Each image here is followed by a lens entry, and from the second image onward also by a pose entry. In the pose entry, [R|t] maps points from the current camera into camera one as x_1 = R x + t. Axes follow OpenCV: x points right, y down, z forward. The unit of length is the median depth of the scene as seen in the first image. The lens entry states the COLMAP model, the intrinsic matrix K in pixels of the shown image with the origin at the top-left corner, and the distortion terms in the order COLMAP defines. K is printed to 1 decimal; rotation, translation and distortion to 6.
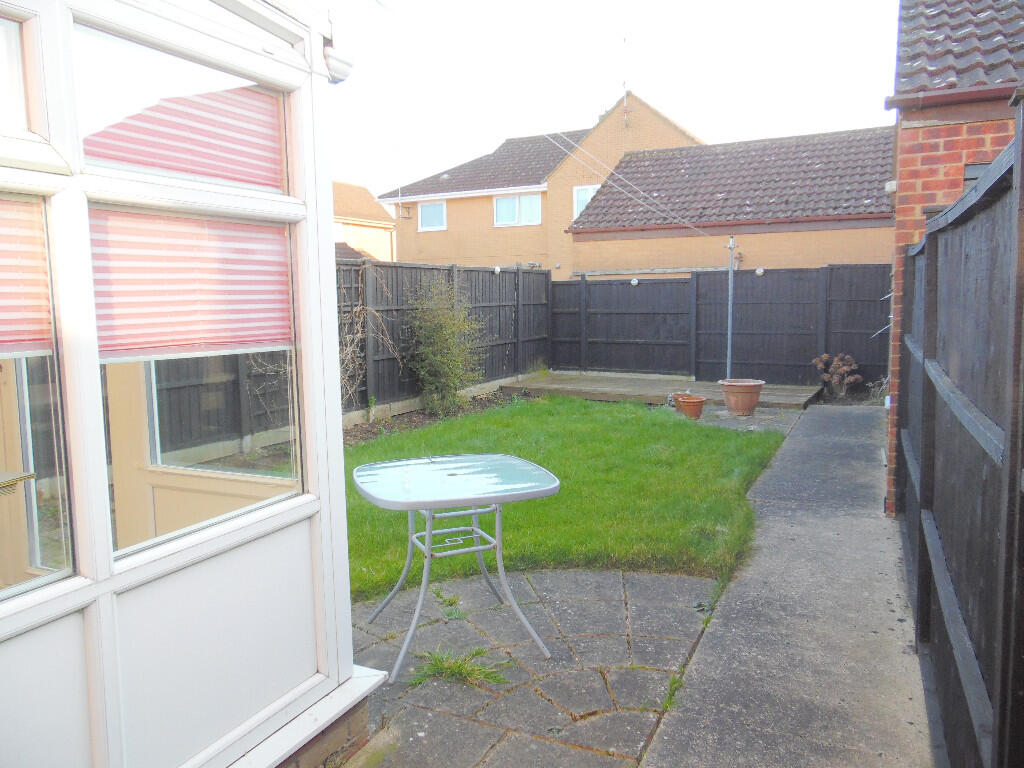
lens RADIAL K [[767.9, 0, 515.2], [0, 767.9, 370.5], [0, 0, 1]] dist [-0.021991, 0.056911]
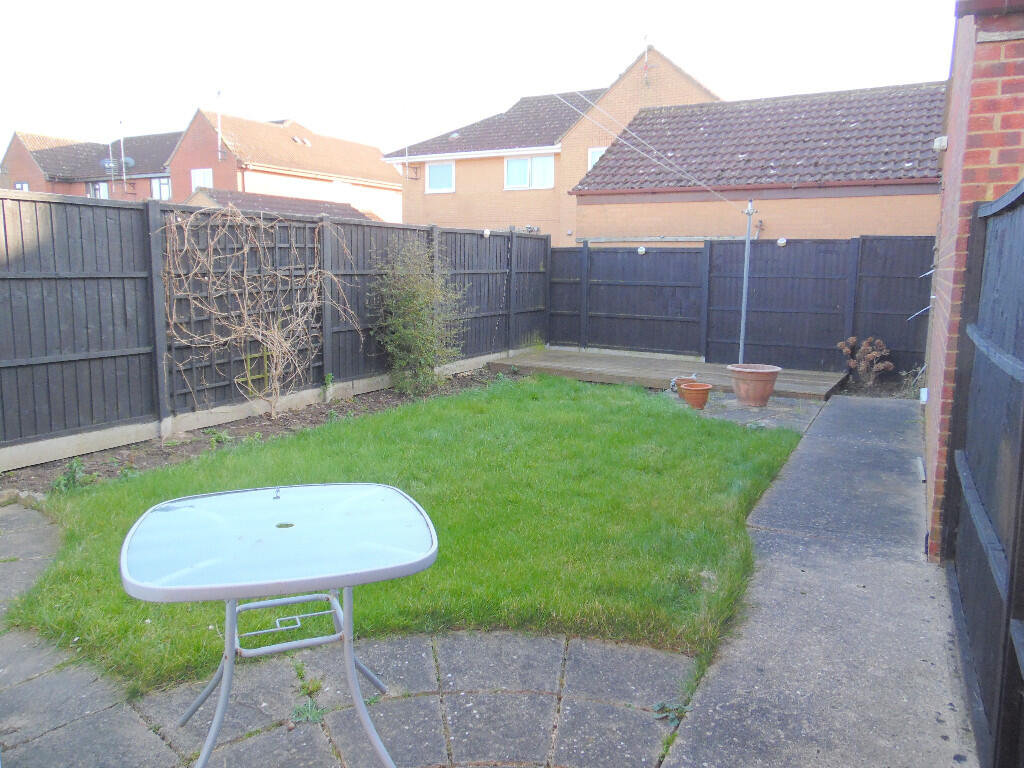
lens RADIAL K [[767.9, 0, 515.2], [0, 767.9, 370.5], [0, 0, 1]] dist [-0.021991, 0.056911]
pose [[0.999298, 0.027902, -0.025011, 0.044061], [-0.026851, 0.998780, 0.041448, -0.010359], [0.026137, -0.040747, 0.998828, 0.118628]]
